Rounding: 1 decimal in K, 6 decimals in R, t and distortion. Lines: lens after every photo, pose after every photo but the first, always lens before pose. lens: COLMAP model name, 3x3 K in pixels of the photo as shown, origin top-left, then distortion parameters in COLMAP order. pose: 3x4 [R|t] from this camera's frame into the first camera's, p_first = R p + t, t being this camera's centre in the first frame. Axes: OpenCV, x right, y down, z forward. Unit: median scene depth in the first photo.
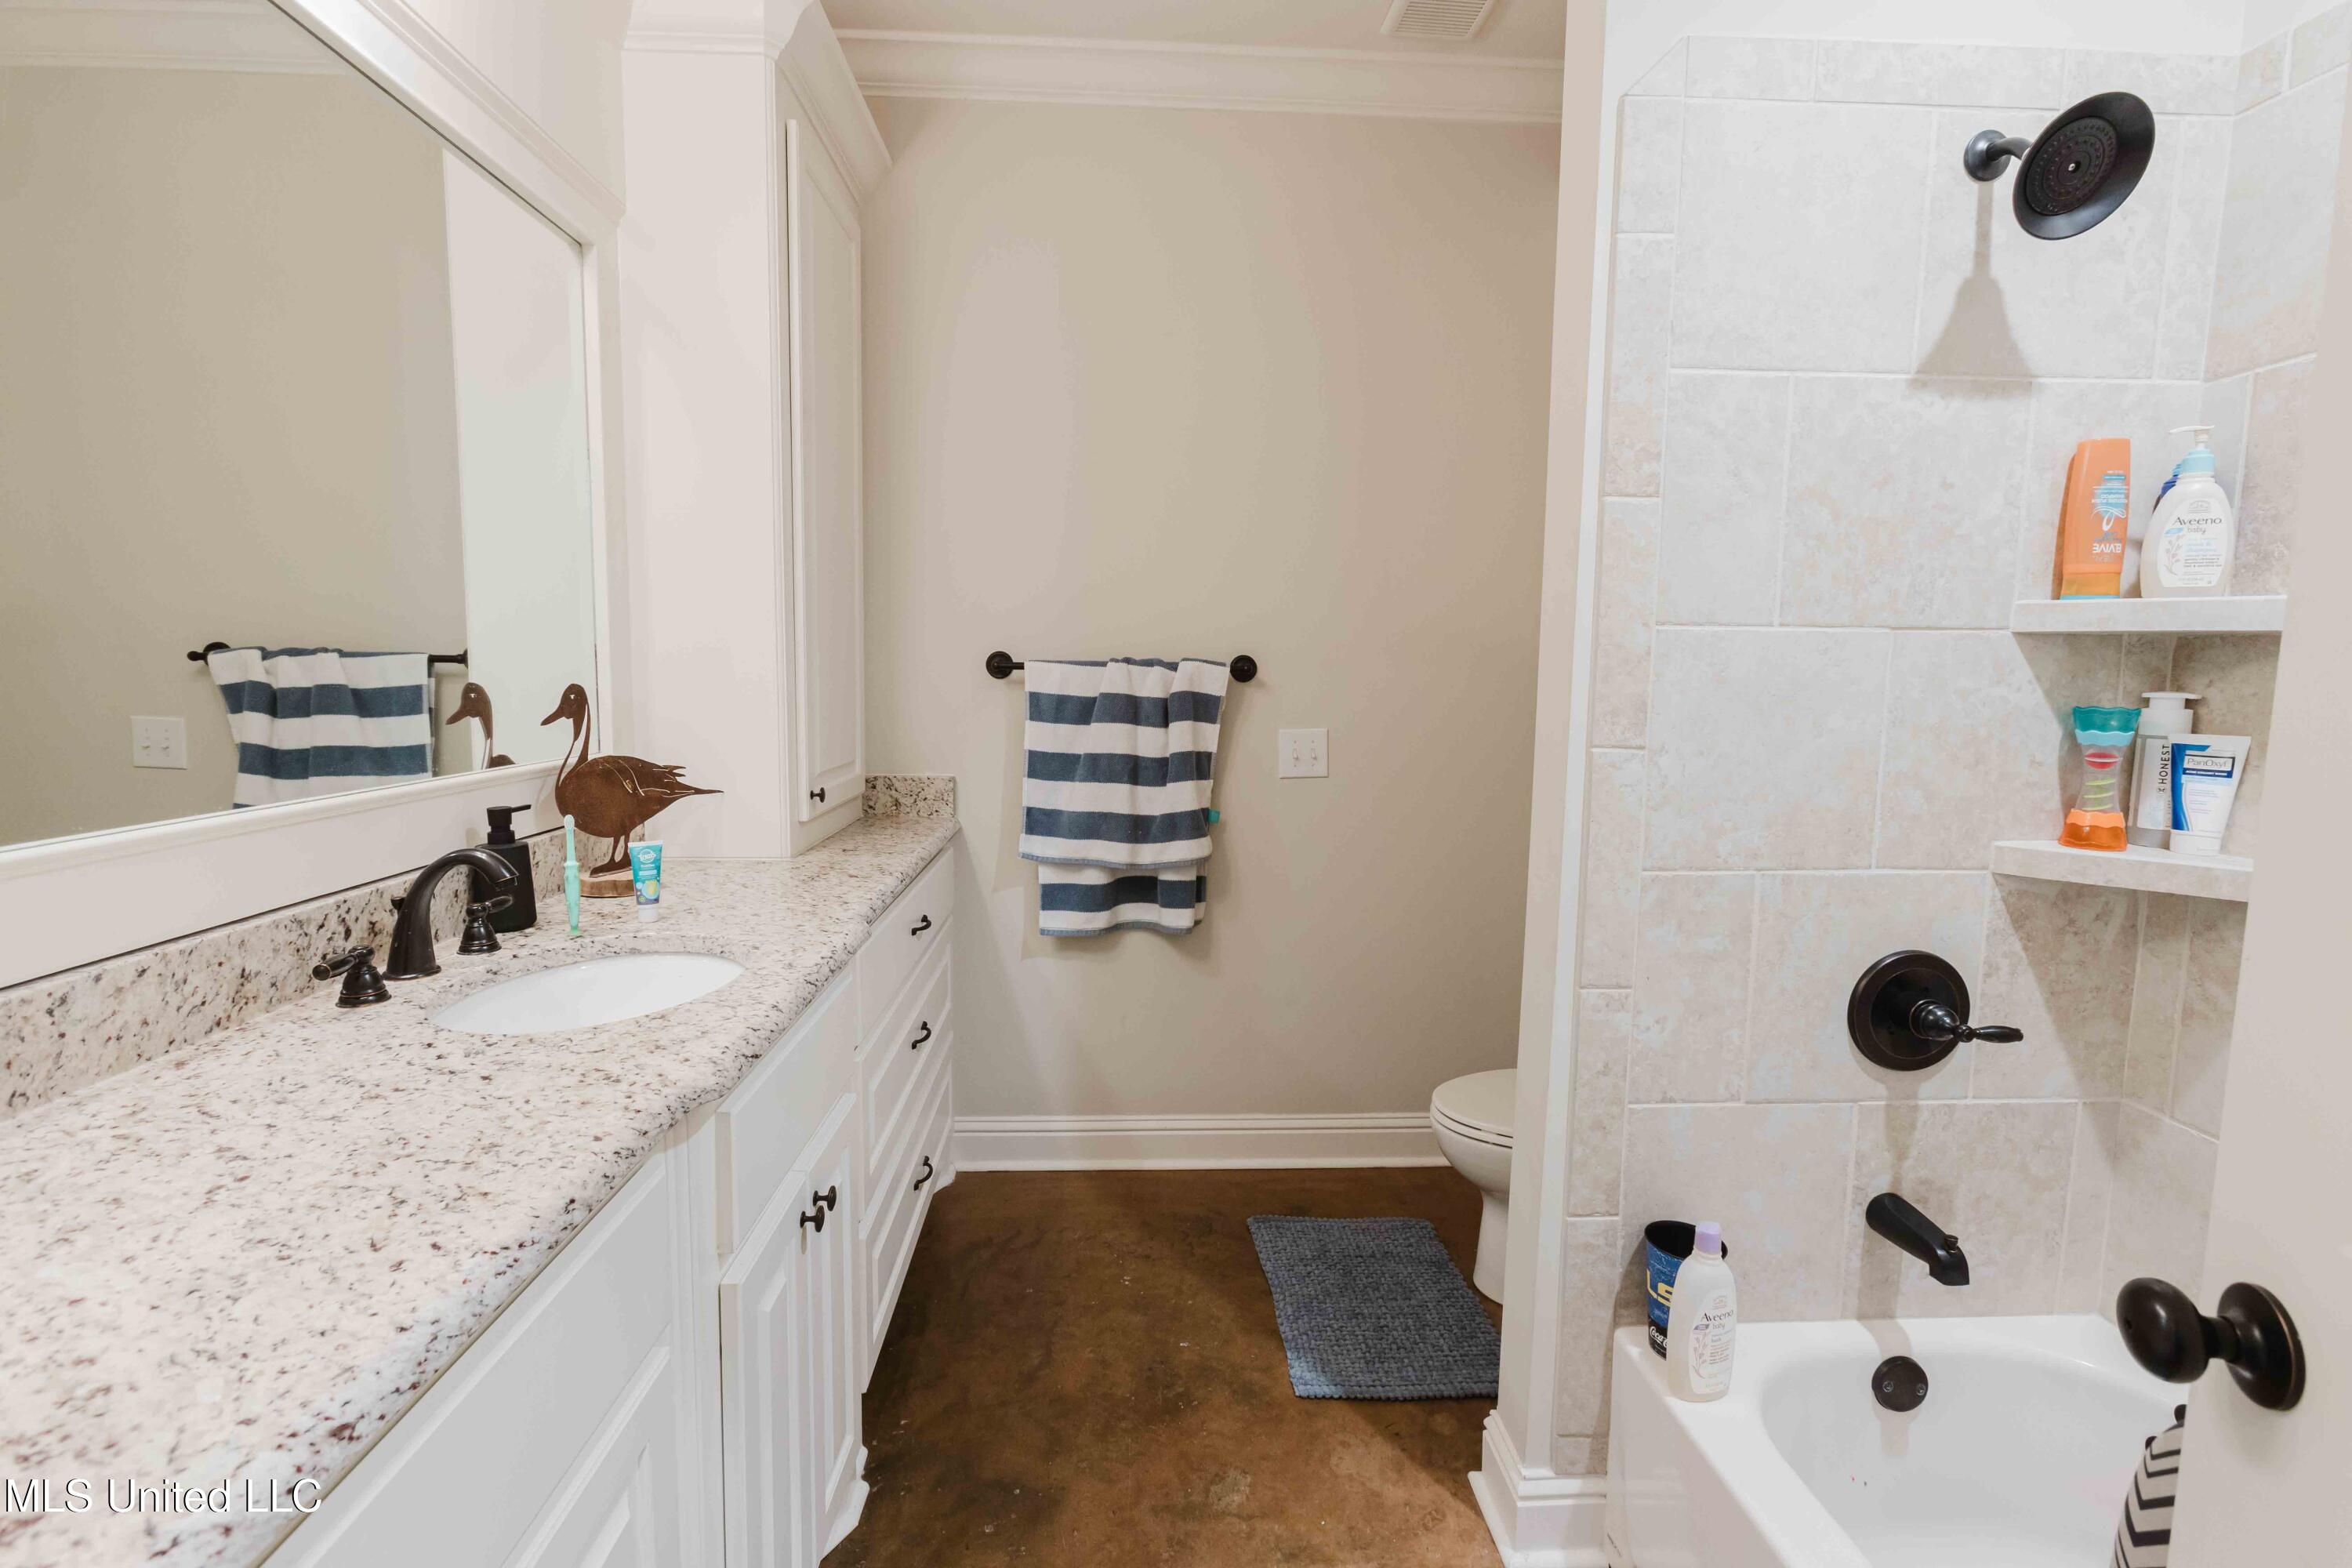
lens RADIAL K [[1033.2, 0, 1166.4], [0, 1033.2, 773.0], [0, 0, 1]] dist [-0.004194, 0.003581]
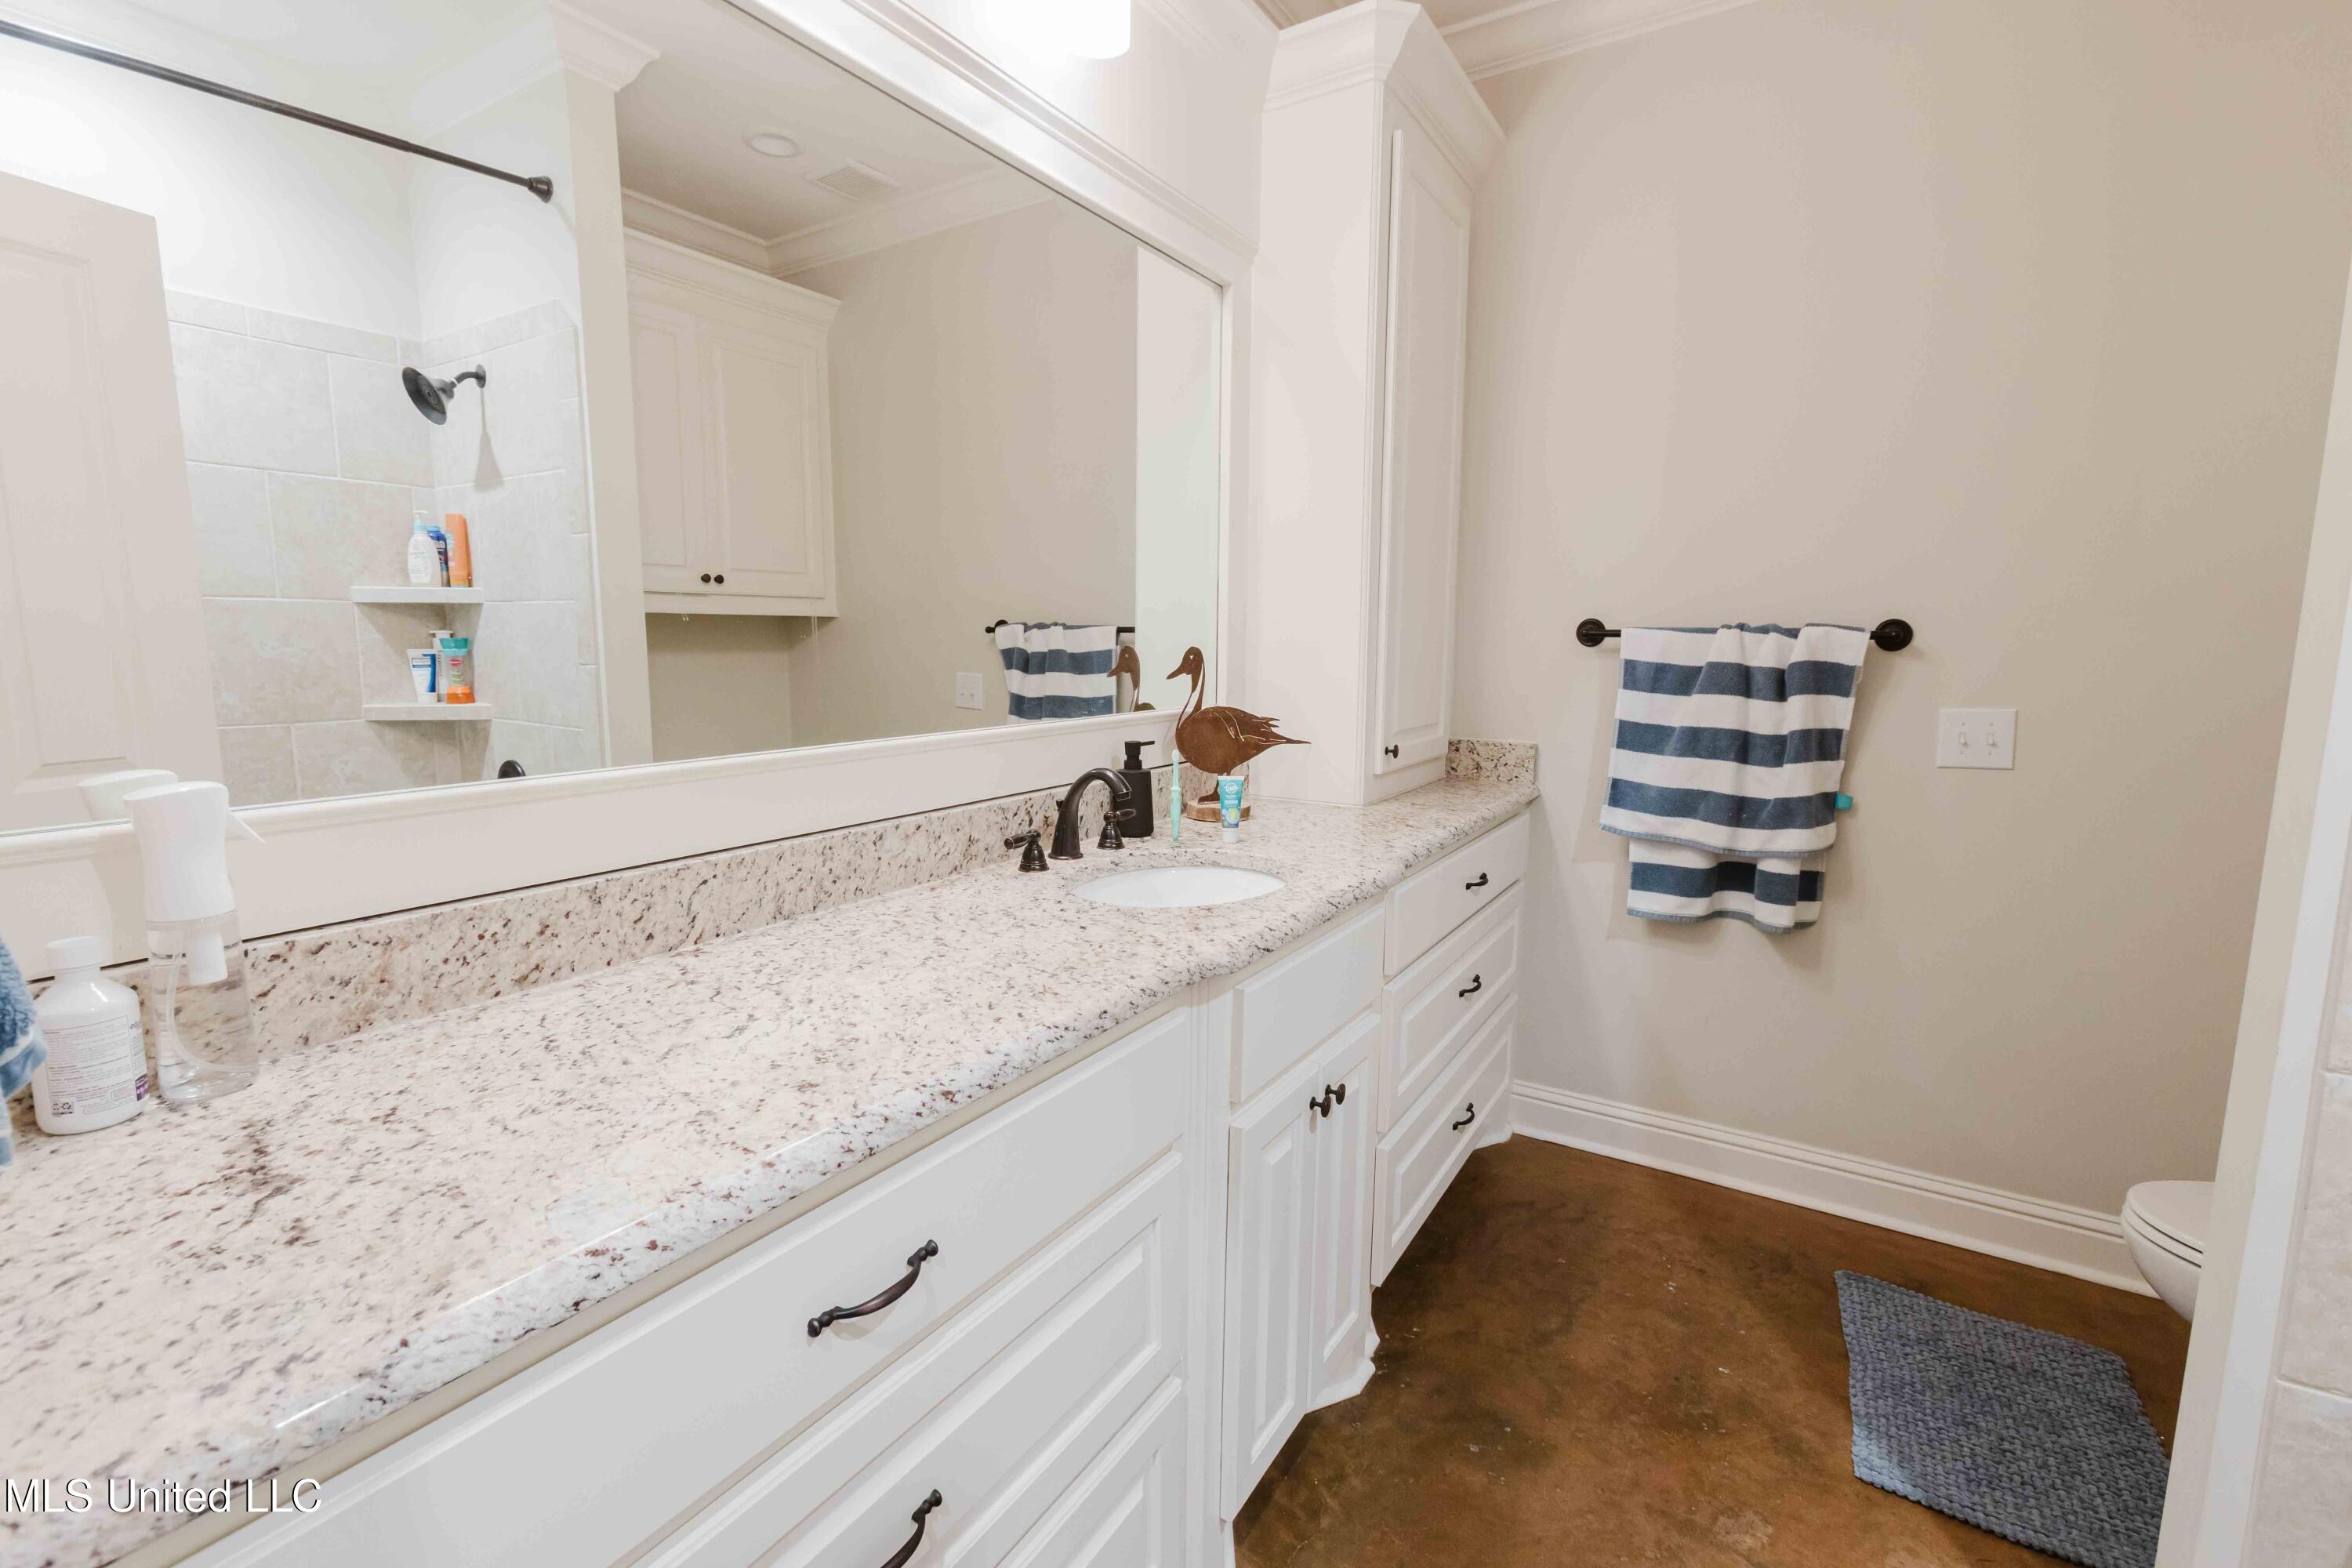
lens RADIAL K [[1035.0, 0, 1164.2], [0, 1035.0, 772.4], [0, 0, 1]] dist [-0.015991, 0.023565]
pose [[0.819327, 0.068554, -0.569213, 0.109408], [-0.053493, 0.997635, 0.043155, 0.011297], [0.570825, -0.004909, 0.821057, -0.042113]]
